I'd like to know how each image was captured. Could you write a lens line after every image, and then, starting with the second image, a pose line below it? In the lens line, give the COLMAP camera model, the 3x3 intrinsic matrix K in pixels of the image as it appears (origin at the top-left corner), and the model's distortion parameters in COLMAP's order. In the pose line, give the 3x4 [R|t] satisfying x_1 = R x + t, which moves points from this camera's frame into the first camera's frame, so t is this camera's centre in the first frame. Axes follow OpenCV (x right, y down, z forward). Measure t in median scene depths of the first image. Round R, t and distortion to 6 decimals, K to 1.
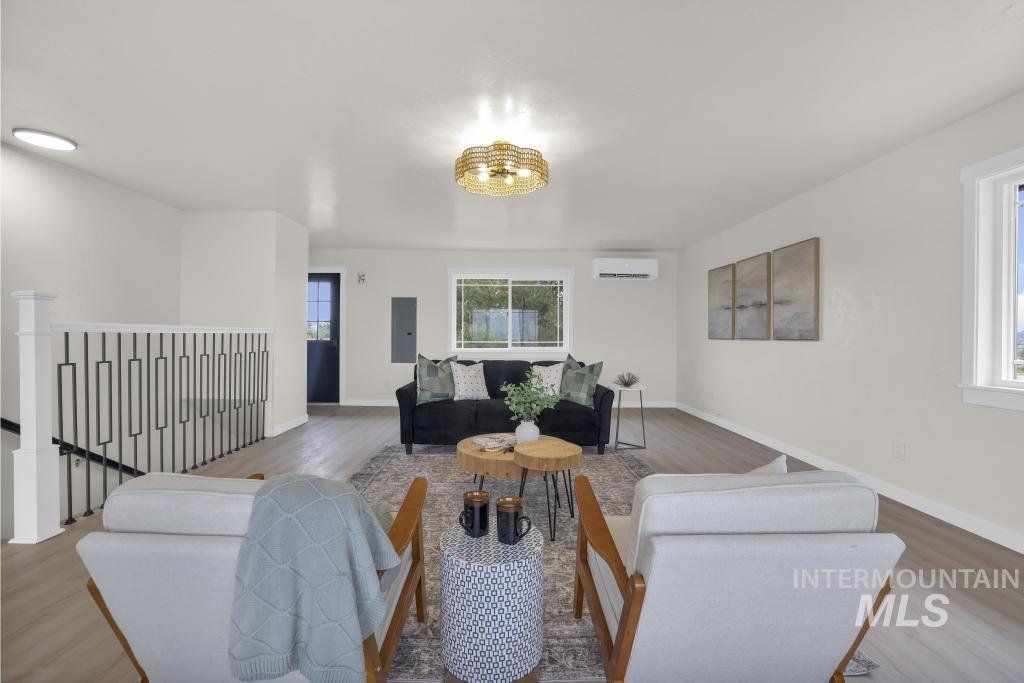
lens RADIAL K [[460.5, 0, 512.0], [0, 460.5, 341.5], [0, 0, 1]] dist [-0.047529, 0.000097]
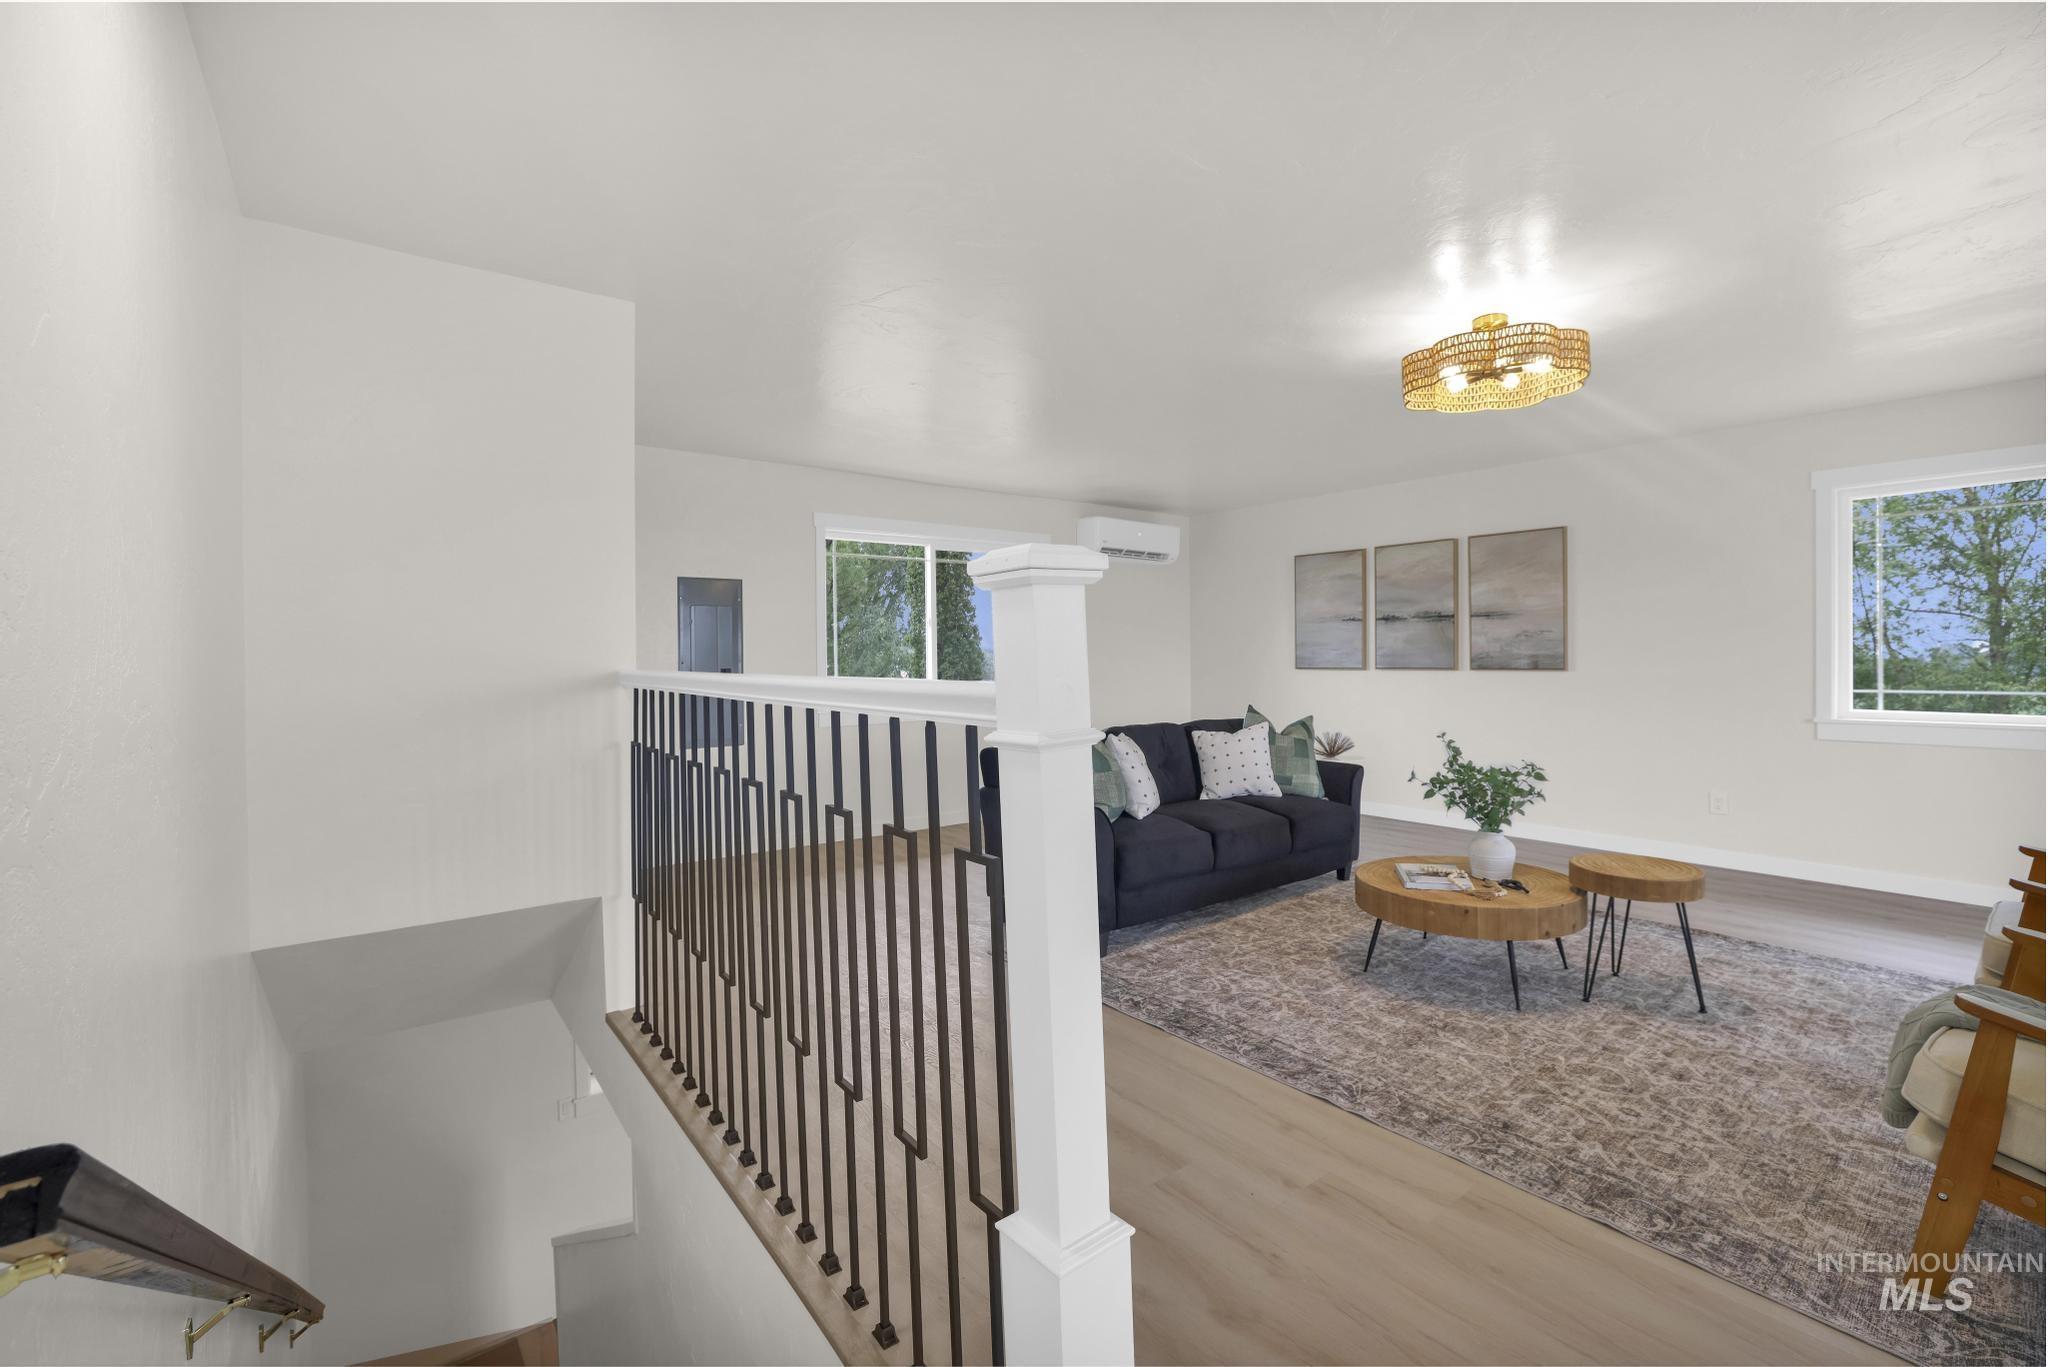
lens RADIAL K [[900.3, 0, 1024.0], [0, 900.3, 683.5], [0, 0, 1]] dist [-0.078598, 0.000042]
pose [[0.801302, -0.028622, 0.597575, -0.716371], [0.021620, 0.999588, 0.018886, -0.022171], [-0.597870, -0.002214, 0.801590, 0.350377]]
